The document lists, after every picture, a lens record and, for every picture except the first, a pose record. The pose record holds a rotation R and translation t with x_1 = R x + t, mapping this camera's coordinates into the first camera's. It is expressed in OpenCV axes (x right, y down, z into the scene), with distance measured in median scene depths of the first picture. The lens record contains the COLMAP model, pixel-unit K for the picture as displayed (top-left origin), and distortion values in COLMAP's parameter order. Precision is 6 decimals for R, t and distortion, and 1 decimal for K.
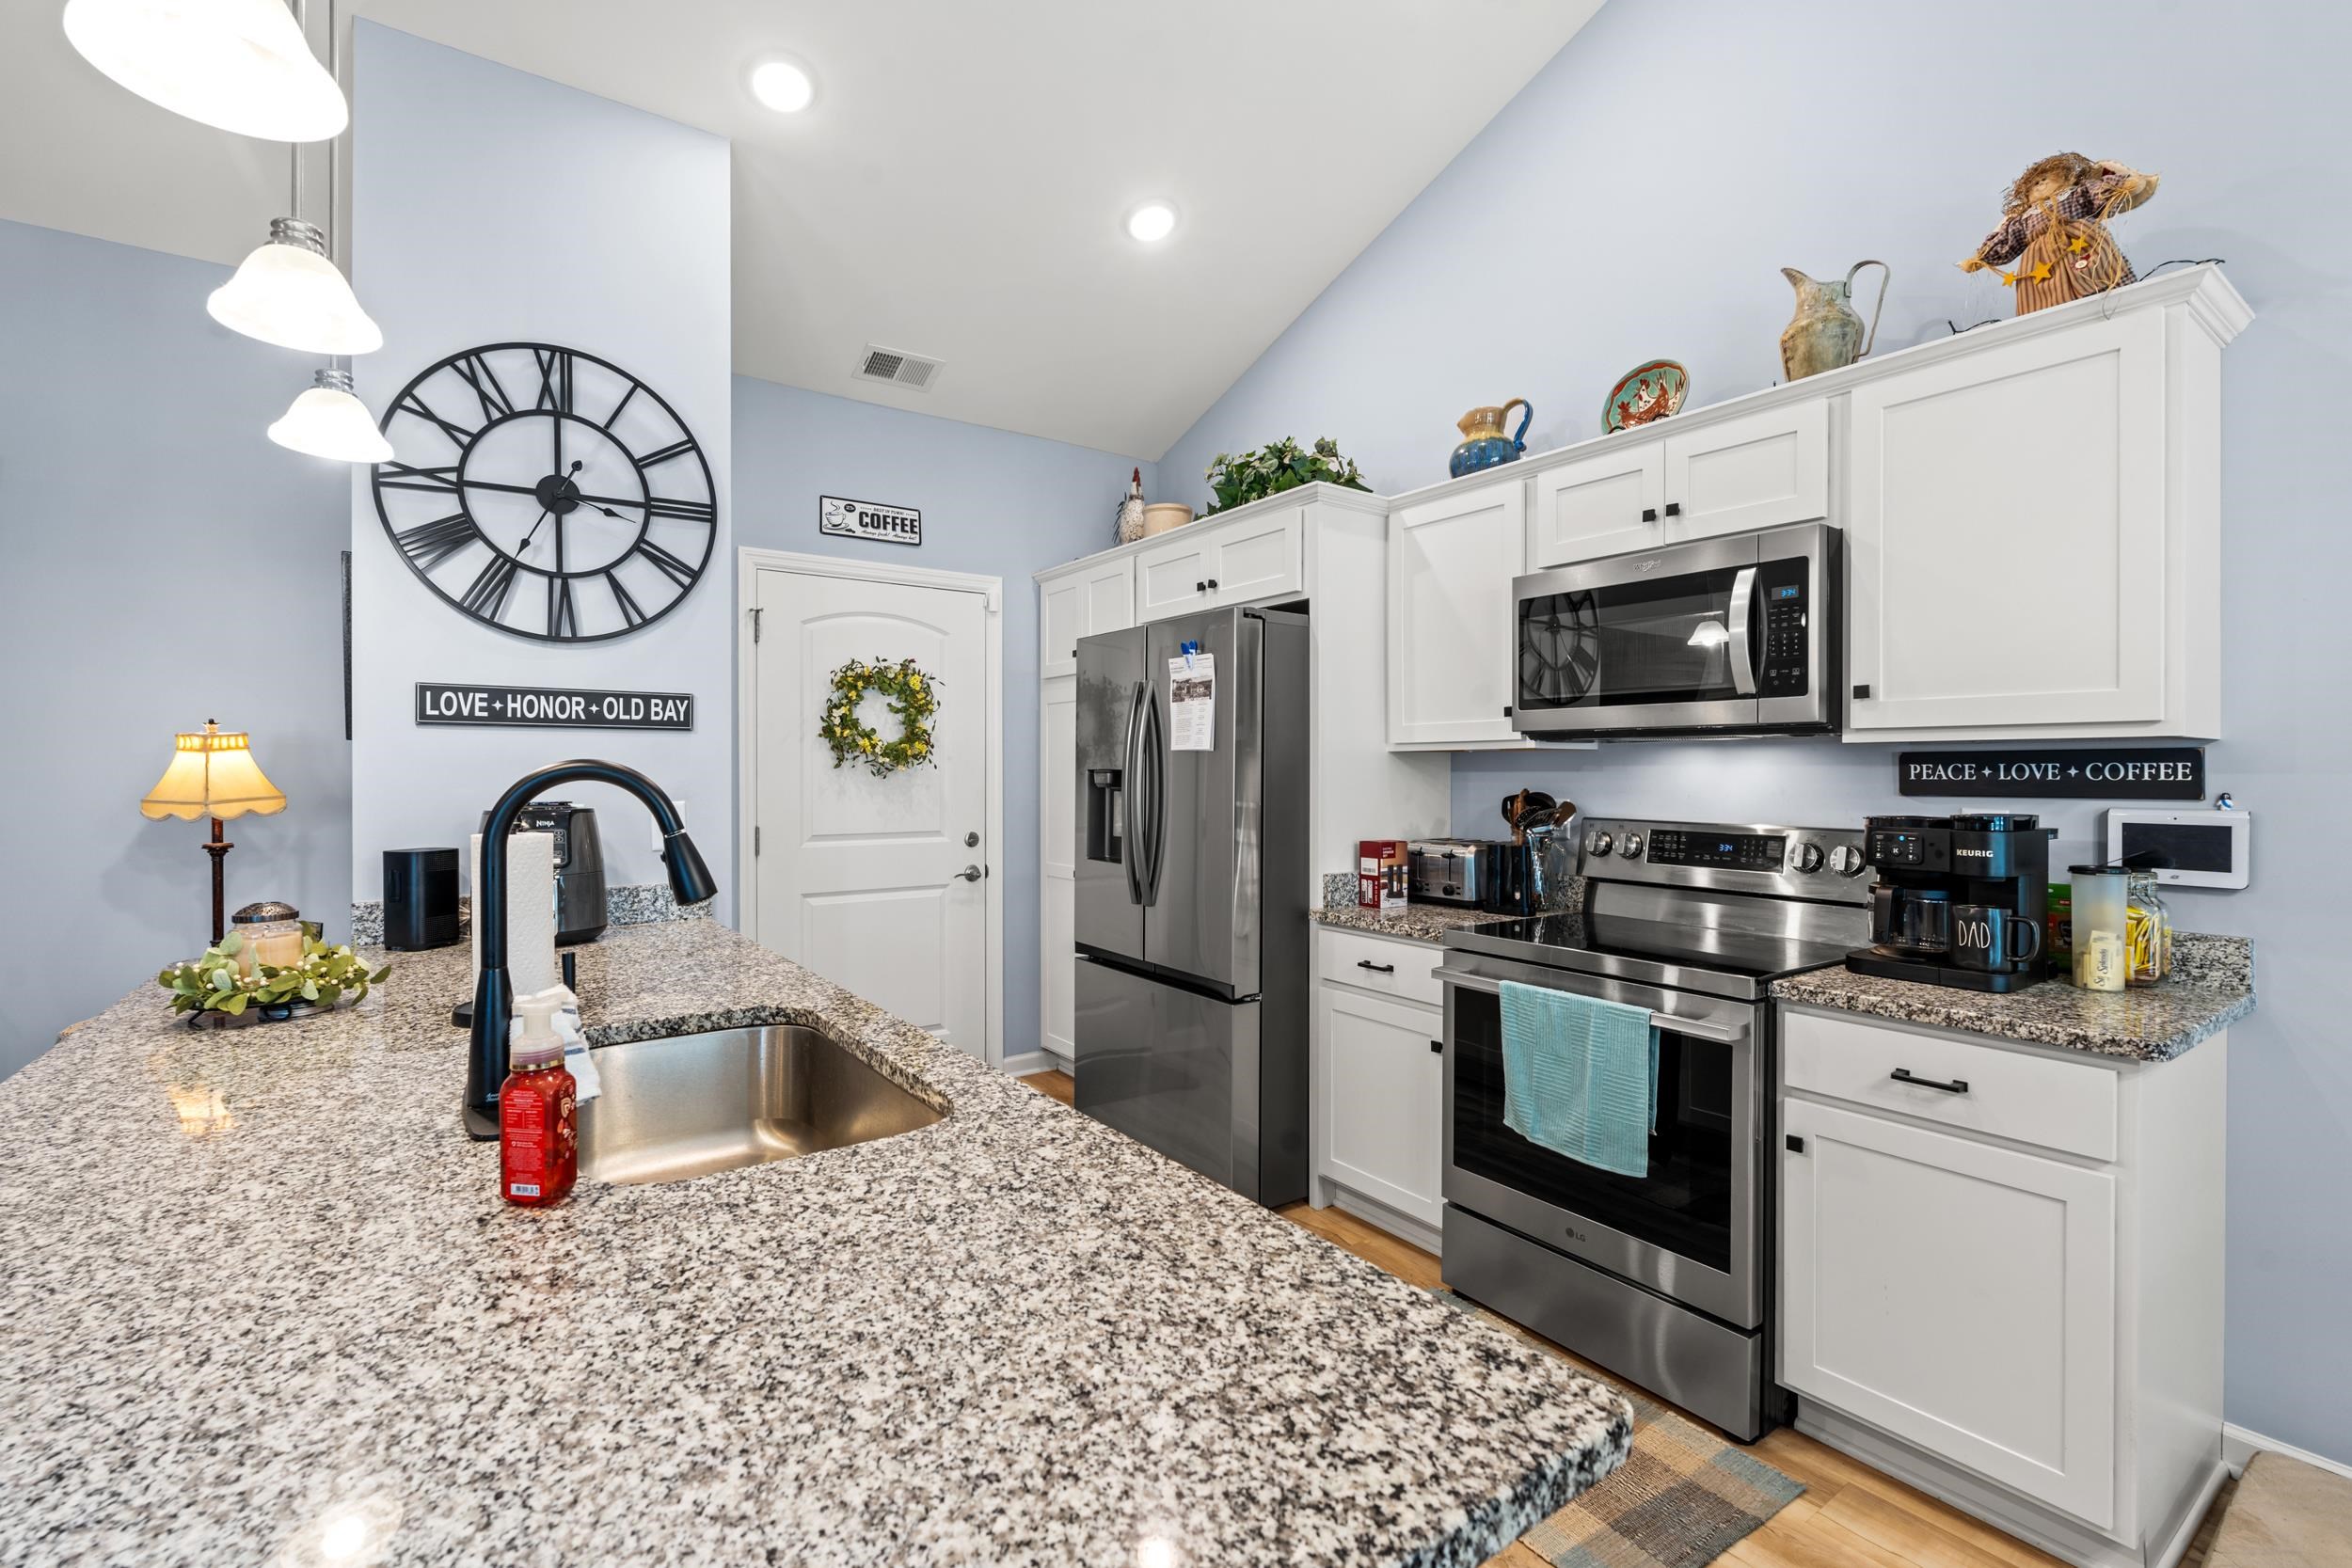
lens RADIAL K [[1030.9, 0, 1172.1], [0, 1030.9, 767.3], [0, 0, 1]] dist [0.000056, 0.000047]
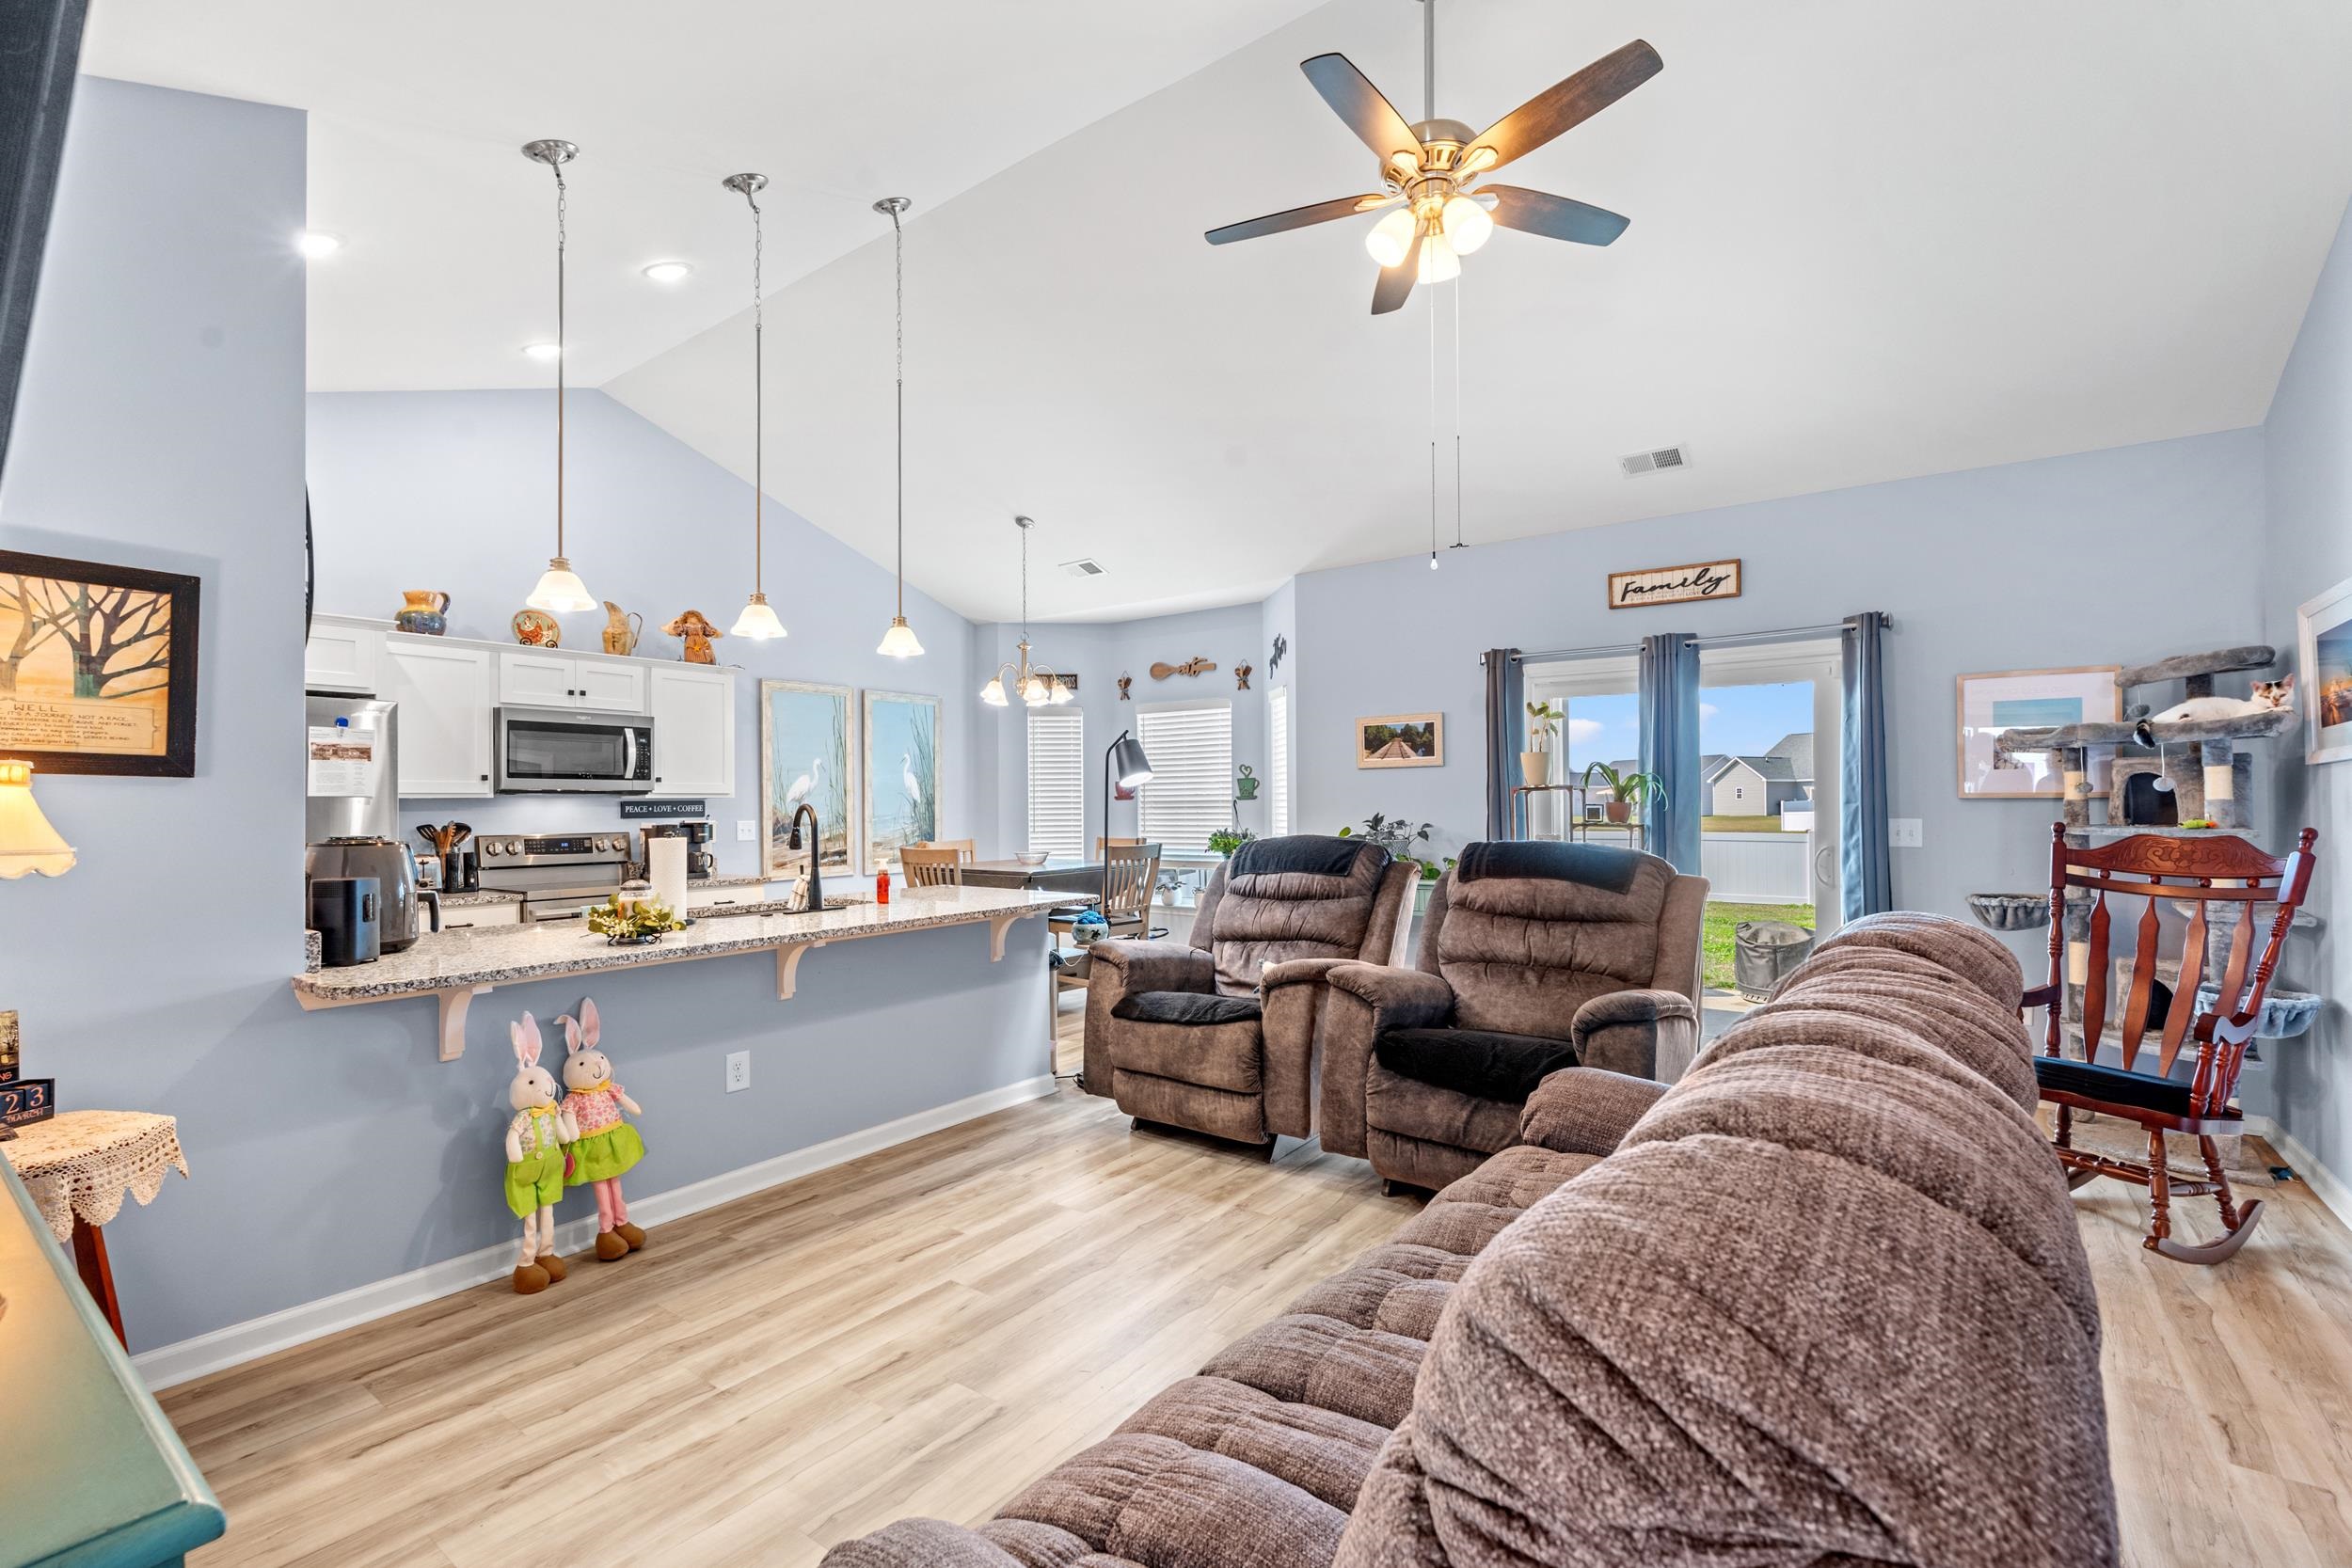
lens RADIAL K [[1030.5, 0, 1175.9], [0, 1030.5, 799.9], [0, 0, 1]] dist [0.000799, 0.000157]
pose [[-0.309641, 0.006239, 0.950833, -2.013602], [0.007352, 0.999964, -0.004167, 0.002231], [-0.950825, 0.005700, -0.309676, 0.458210]]
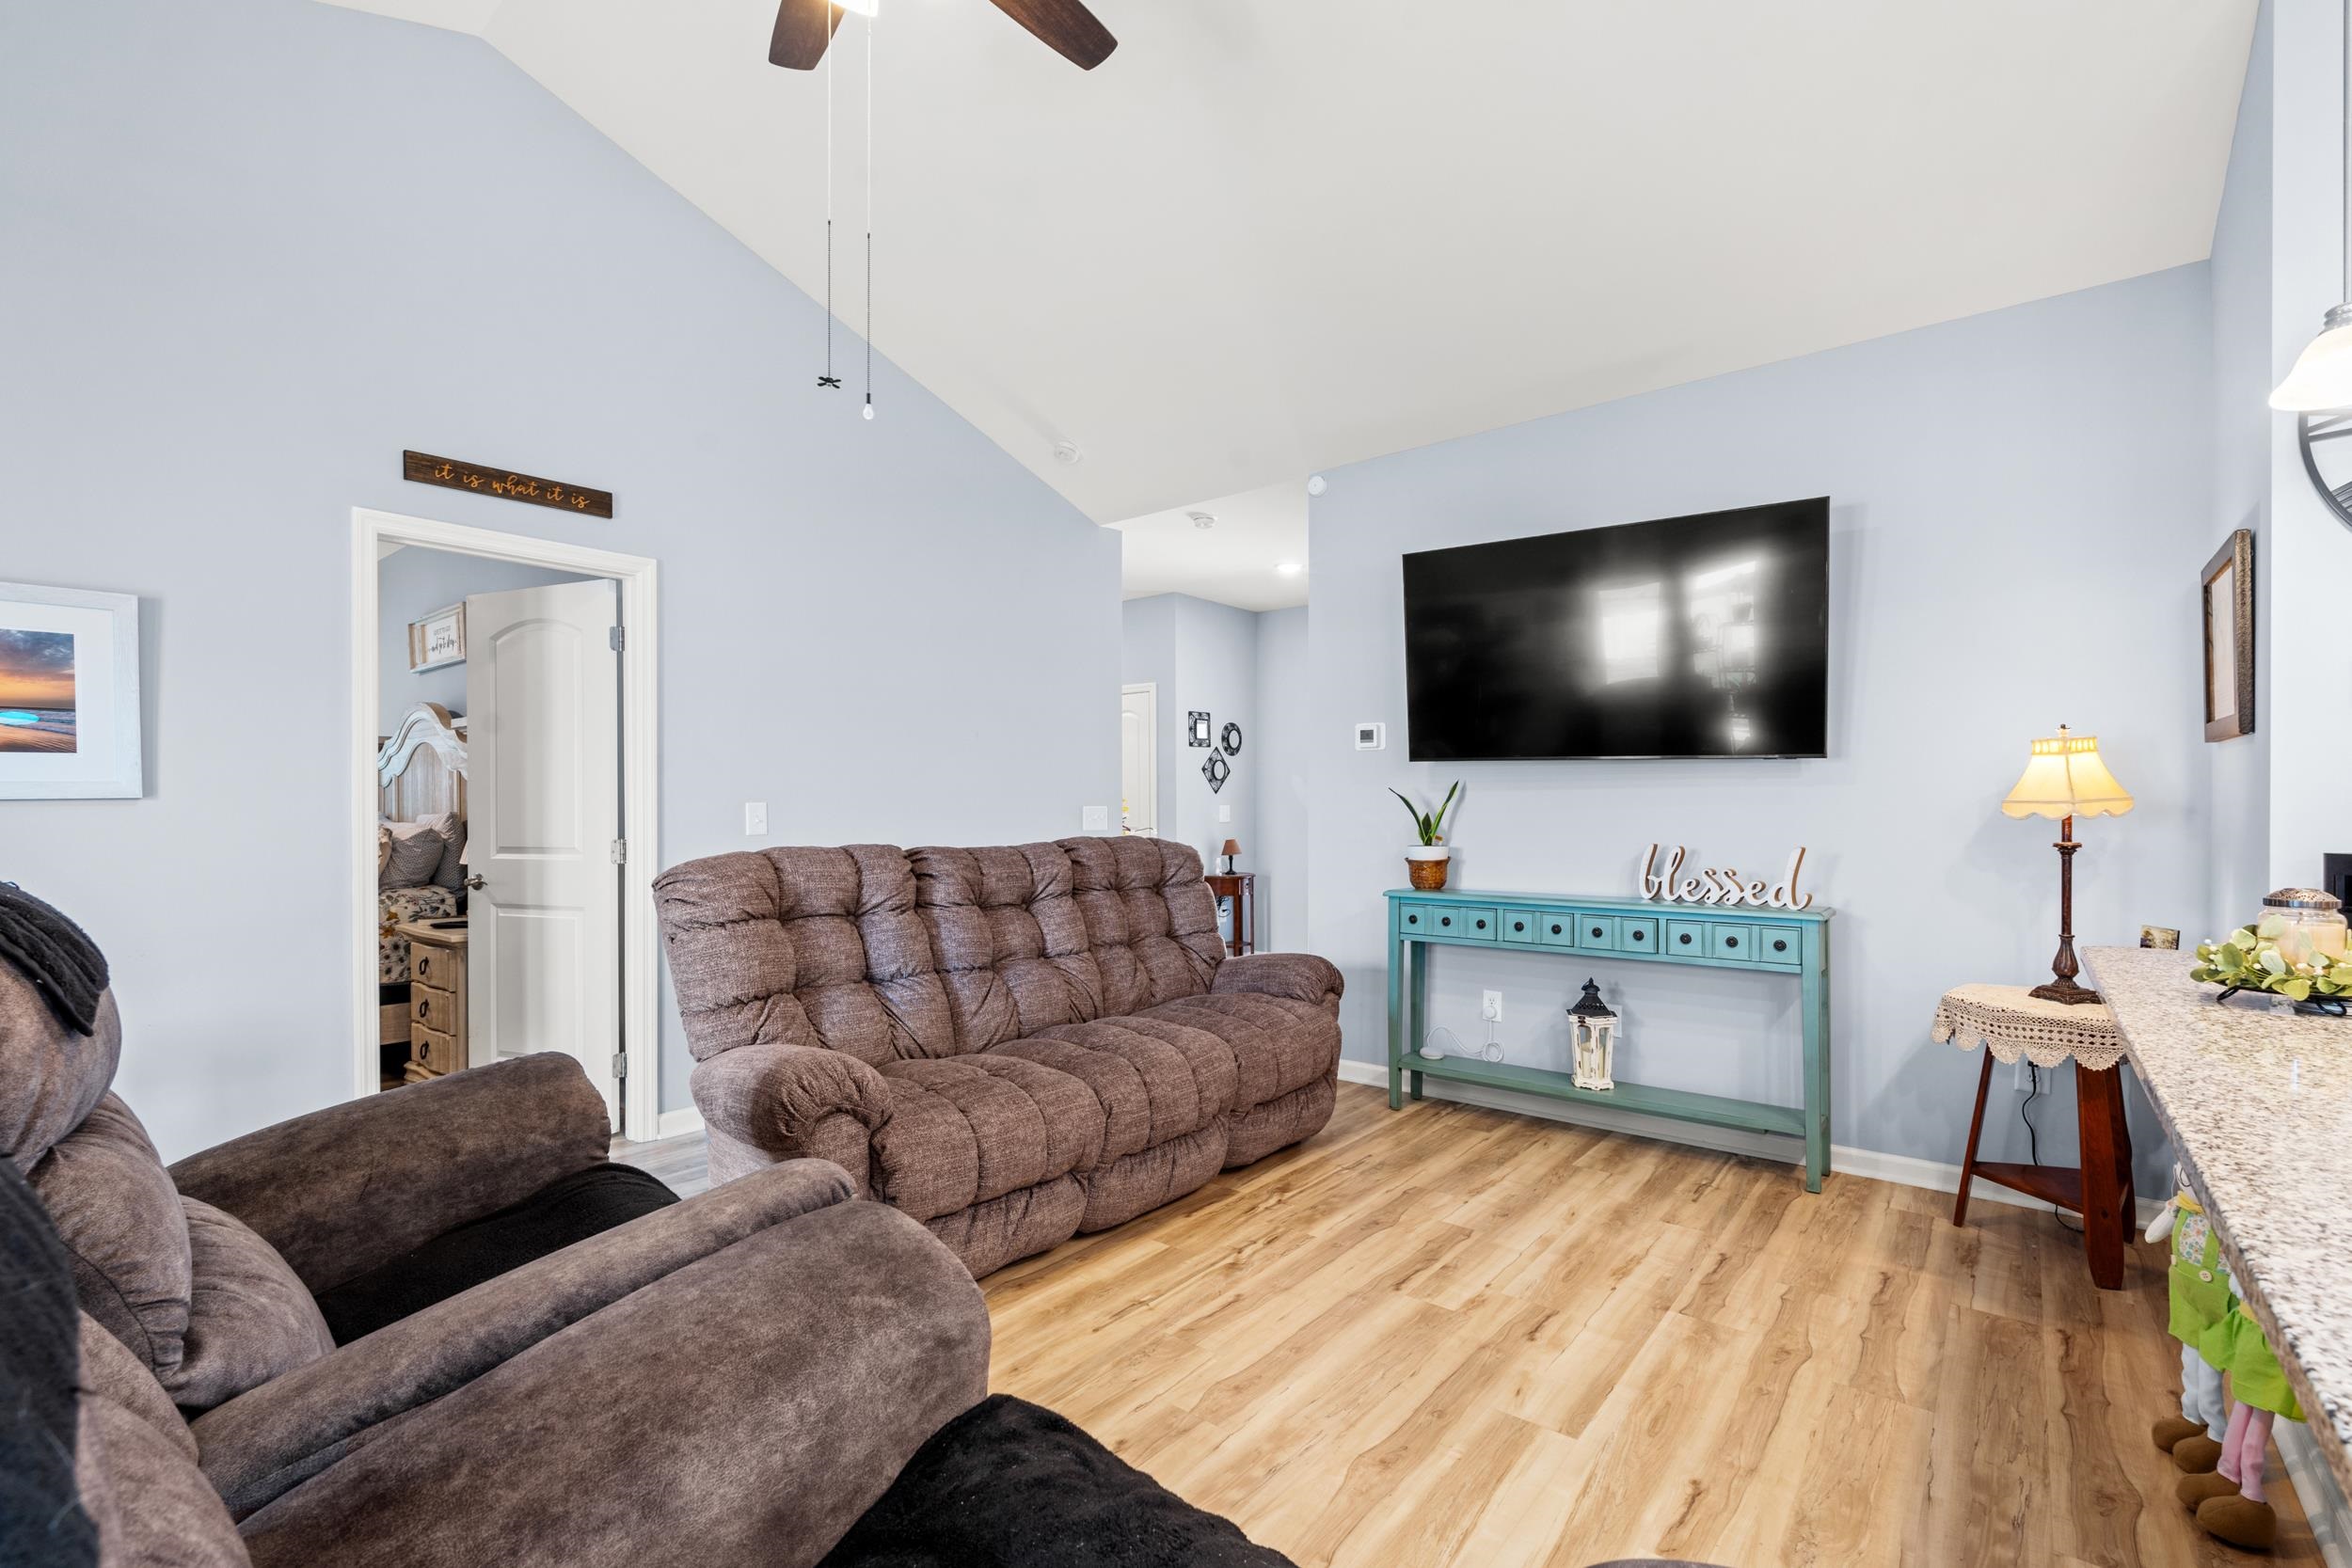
lens RADIAL K [[1030.5, 0, 1175.9], [0, 1030.5, 799.9], [0, 0, 1]] dist [0.000799, 0.000157]
pose [[0.266289, -0.005481, -0.963878, -0.162141], [0.001984, 0.999985, -0.005138, 0.035982], [0.963891, -0.000544, 0.266296, -0.165369]]
